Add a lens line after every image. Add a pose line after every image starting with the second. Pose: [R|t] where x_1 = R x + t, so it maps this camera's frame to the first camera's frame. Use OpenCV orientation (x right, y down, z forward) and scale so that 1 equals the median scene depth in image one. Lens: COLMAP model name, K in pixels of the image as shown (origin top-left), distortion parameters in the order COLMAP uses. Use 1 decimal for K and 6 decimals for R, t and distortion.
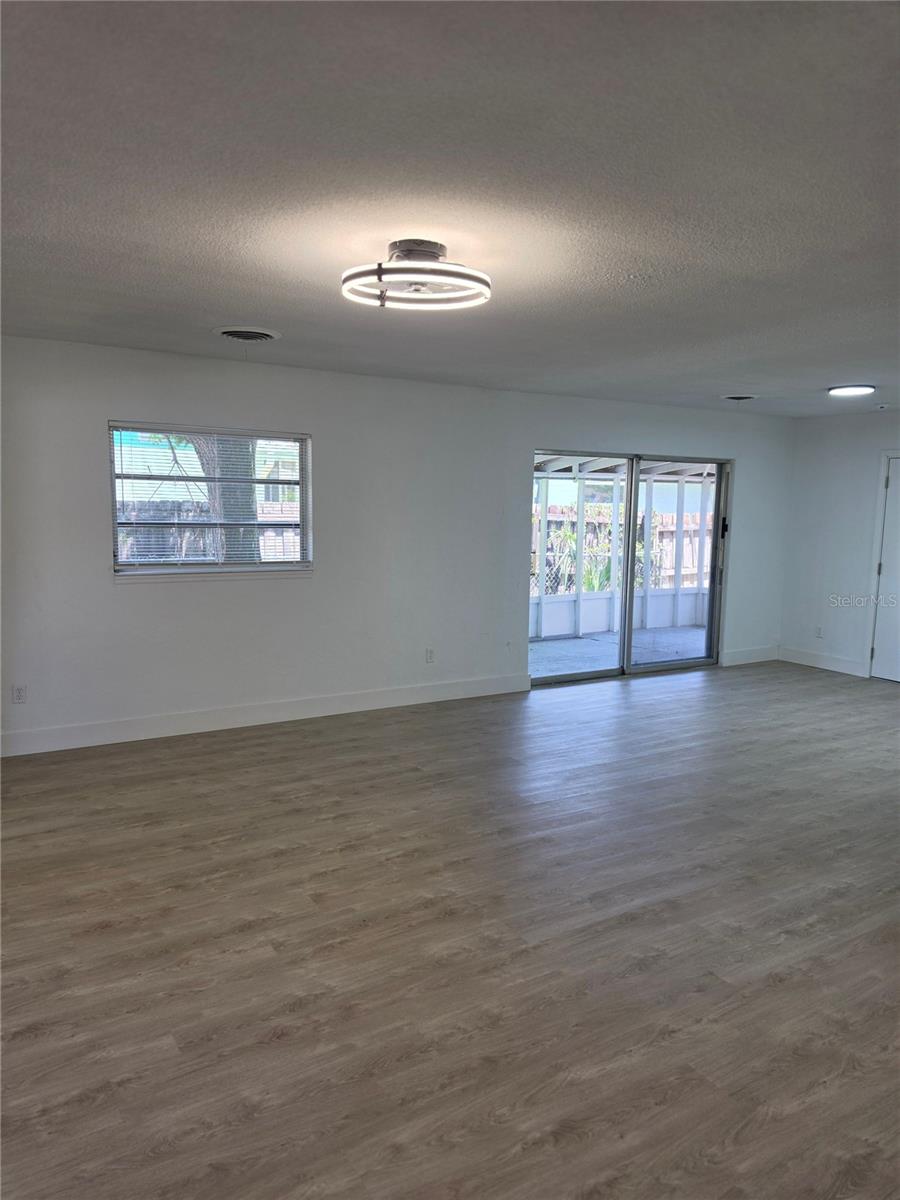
lens RADIAL K [[824.8, 0, 445.8], [0, 824.8, 603.7], [0, 0, 1]] dist [0.102924, -0.154290]
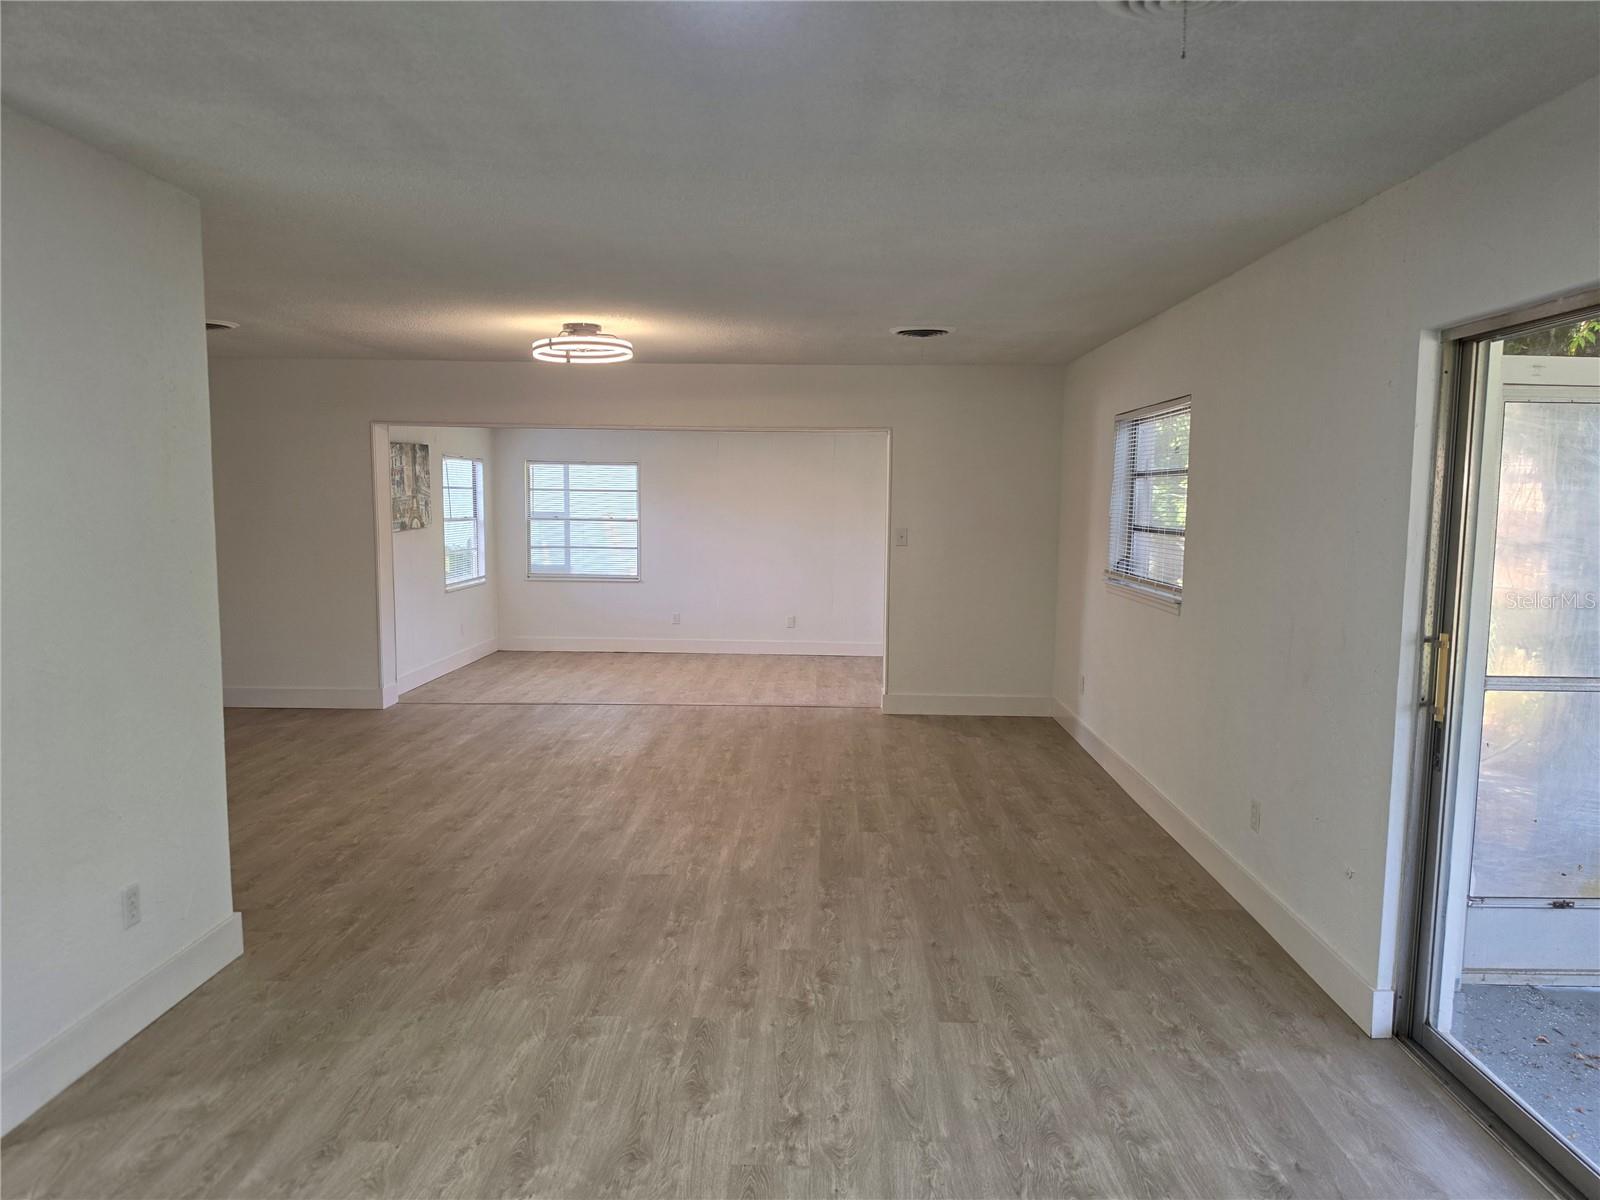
lens RADIAL K [[1099.8, 0, 809.1], [0, 1099.8, 599.5], [0, 0, 1]] dist [0.102924, -0.154290]
pose [[-0.532455, 0.055938, -0.844608, 1.103920], [-0.123316, 0.982042, 0.142781, -0.201729], [0.837427, 0.180179, -0.515995, 1.835945]]
